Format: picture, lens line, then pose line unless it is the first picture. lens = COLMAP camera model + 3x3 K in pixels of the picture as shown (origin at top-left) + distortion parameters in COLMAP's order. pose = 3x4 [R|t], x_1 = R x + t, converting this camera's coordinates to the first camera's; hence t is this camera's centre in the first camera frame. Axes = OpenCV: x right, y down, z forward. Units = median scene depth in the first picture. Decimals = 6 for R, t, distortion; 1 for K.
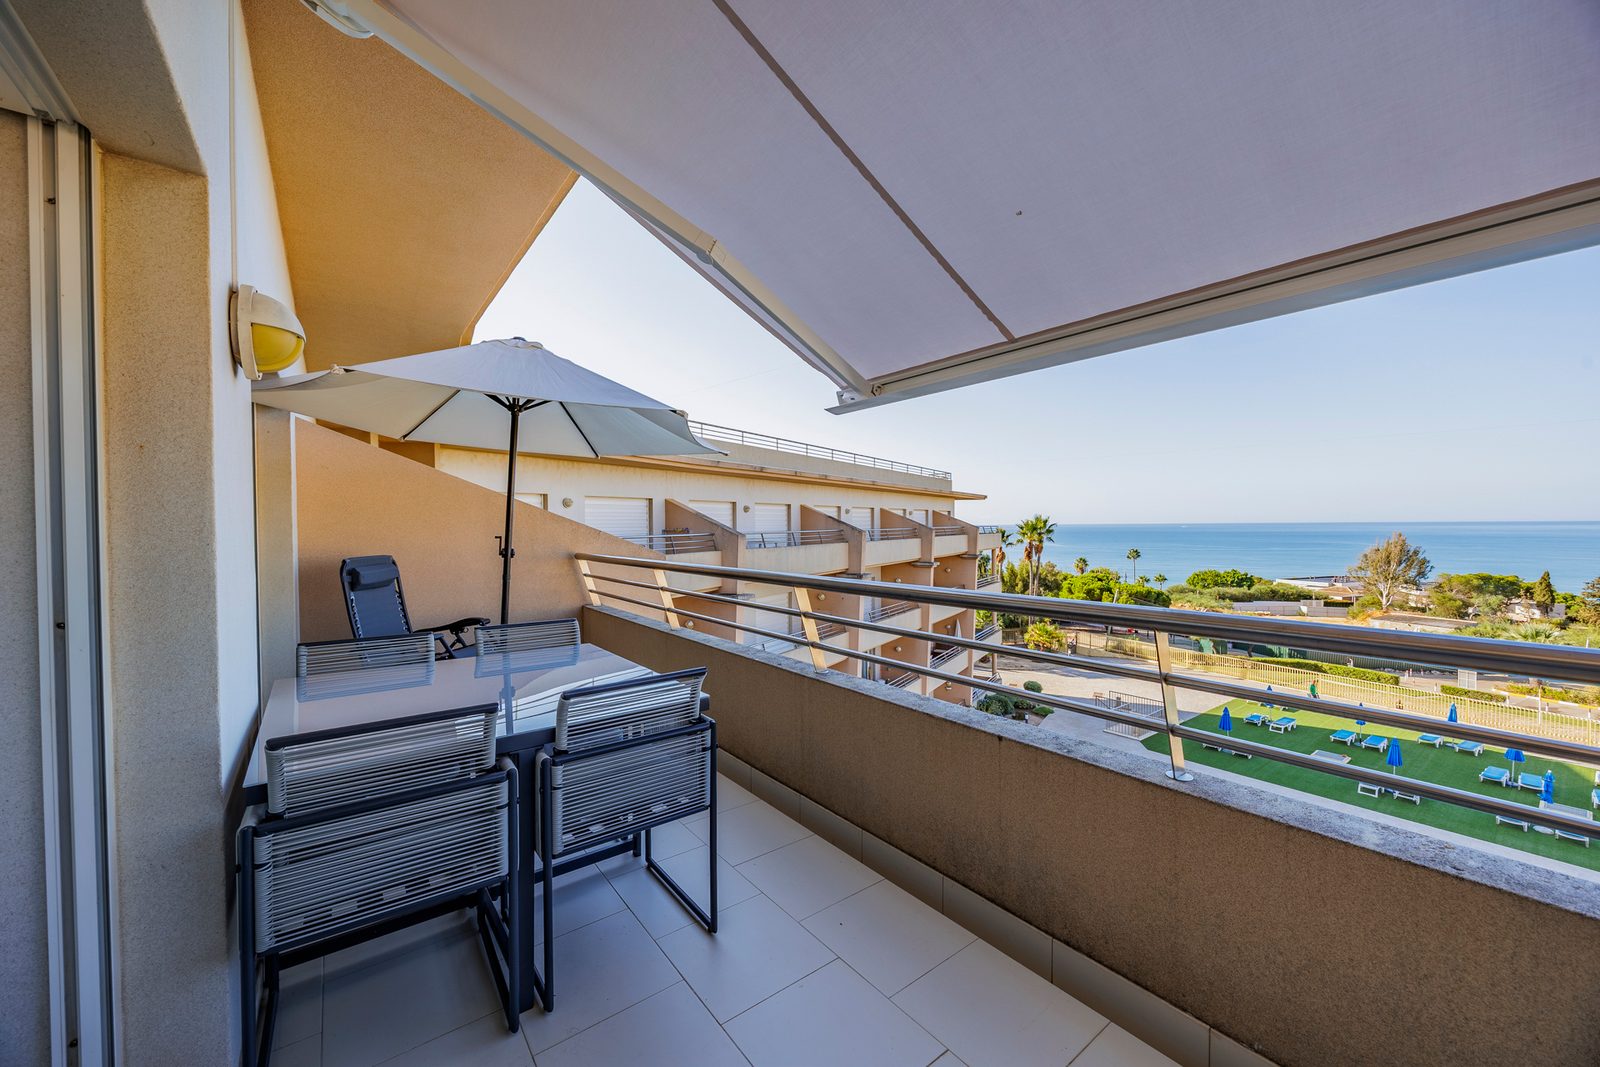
lens RADIAL K [[603.2, 0, 804.8], [0, 603.2, 531.7], [0, 0, 1]] dist [-0.000765, -0.000082]
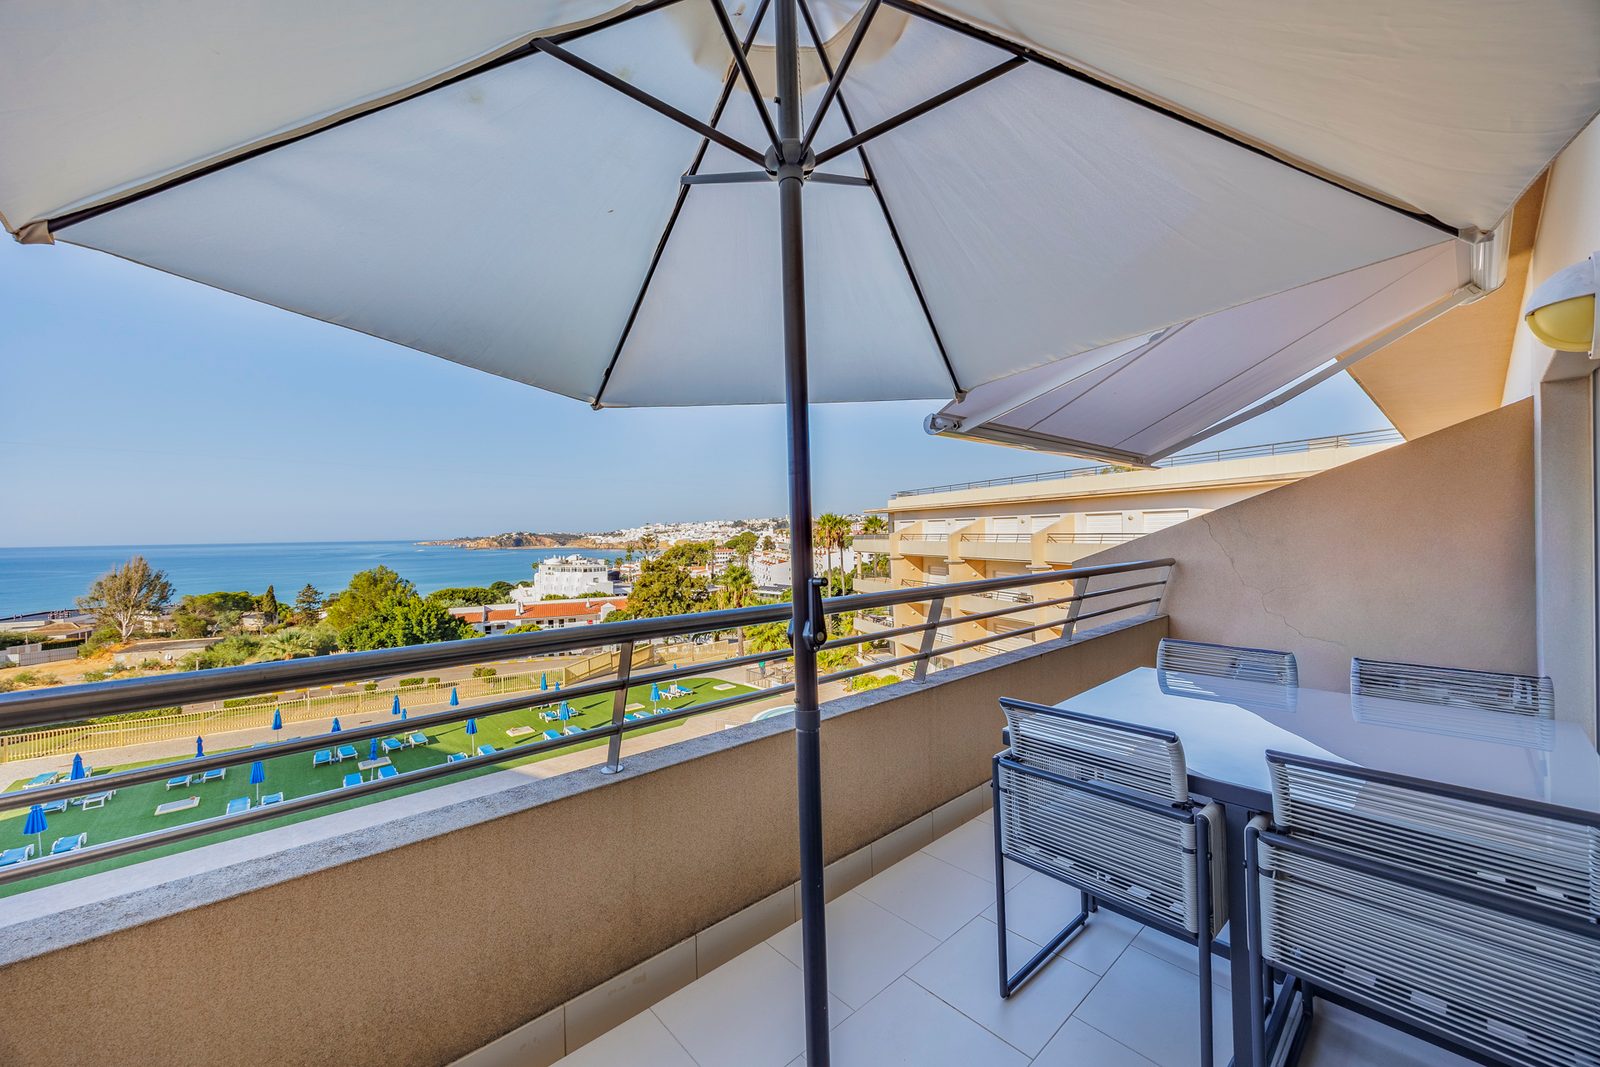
lens RADIAL K [[606.9, 0, 800.8], [0, 606.9, 532.3], [0, 0, 1]] dist [-0.000989, -0.000279]
pose [[-0.061834, 0.009225, 0.998044, -0.084489], [0.027841, 0.999584, -0.007514, -0.001321], [-0.997698, 0.027322, -0.062065, 0.108630]]
